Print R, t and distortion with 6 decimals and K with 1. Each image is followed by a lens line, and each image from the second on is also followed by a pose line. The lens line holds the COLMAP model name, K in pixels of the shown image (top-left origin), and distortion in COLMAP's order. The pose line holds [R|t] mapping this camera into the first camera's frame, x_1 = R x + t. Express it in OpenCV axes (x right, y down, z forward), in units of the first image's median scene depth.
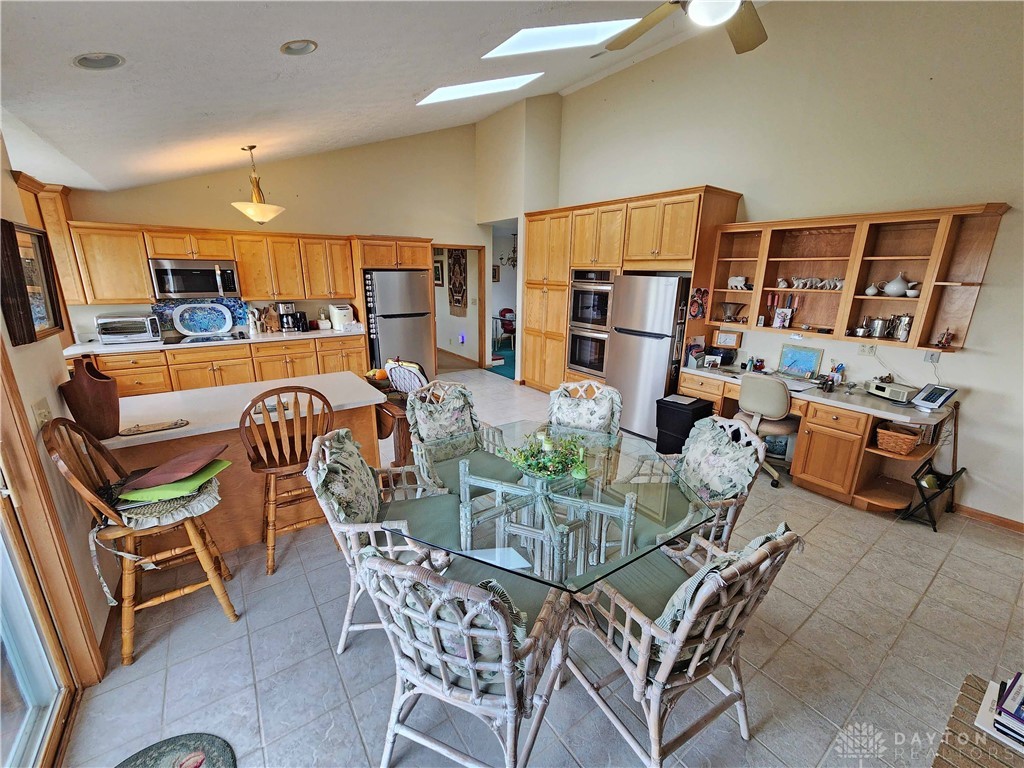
lens RADIAL K [[421.4, 0, 514.5], [0, 421.4, 385.9], [0, 0, 1]] dist [0.000252, 0.000211]
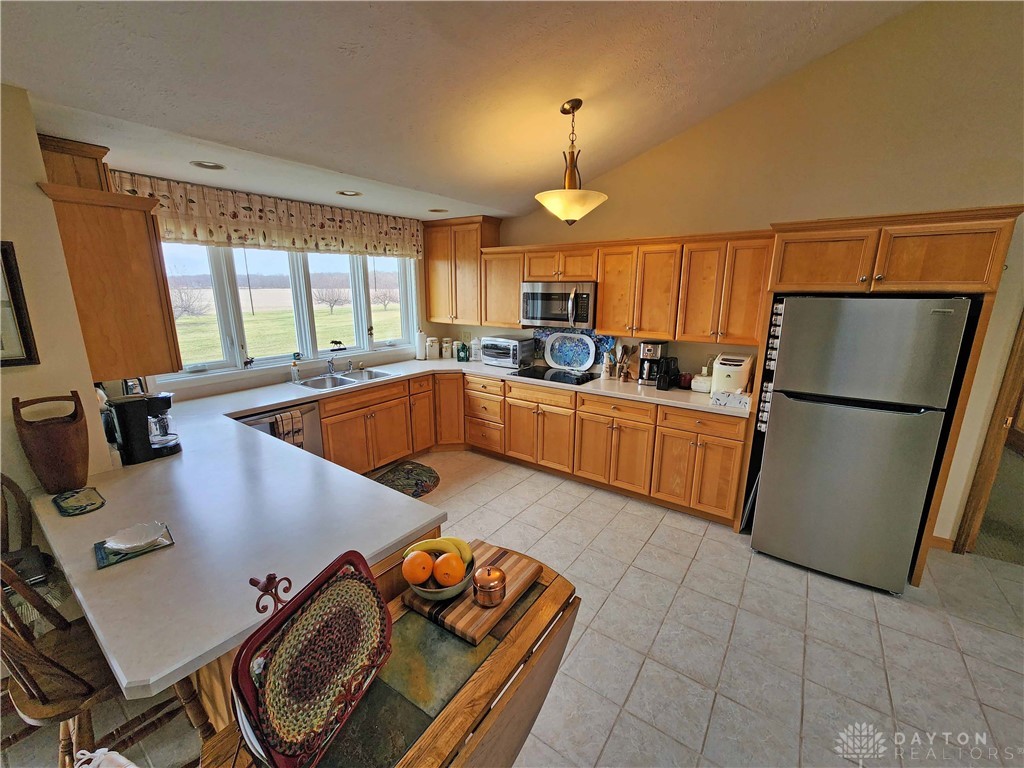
lens RADIAL K [[421.4, 0, 514.5], [0, 421.4, 385.9], [0, 0, 1]] dist [0.000252, 0.000211]
pose [[0.319042, 0.204899, -0.925326, 0.022174], [-0.249915, 0.959981, 0.126405, -0.171294], [0.914196, 0.190925, 0.357481, 0.611071]]
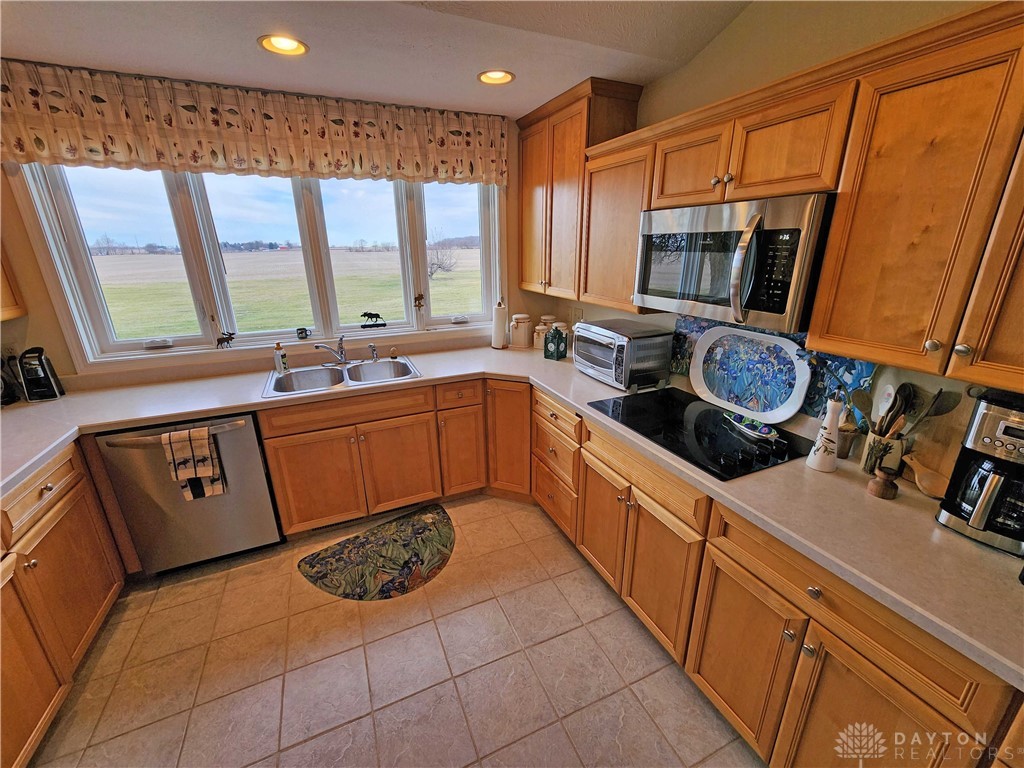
lens RADIAL K [[421.4, 0, 514.5], [0, 421.4, 385.9], [0, 0, 1]] dist [0.000252, 0.000211]
pose [[-0.200678, 0.298312, -0.933133, -0.347360], [-0.253156, 0.904367, 0.343559, -0.223463], [0.946383, 0.305173, -0.105967, 0.852431]]
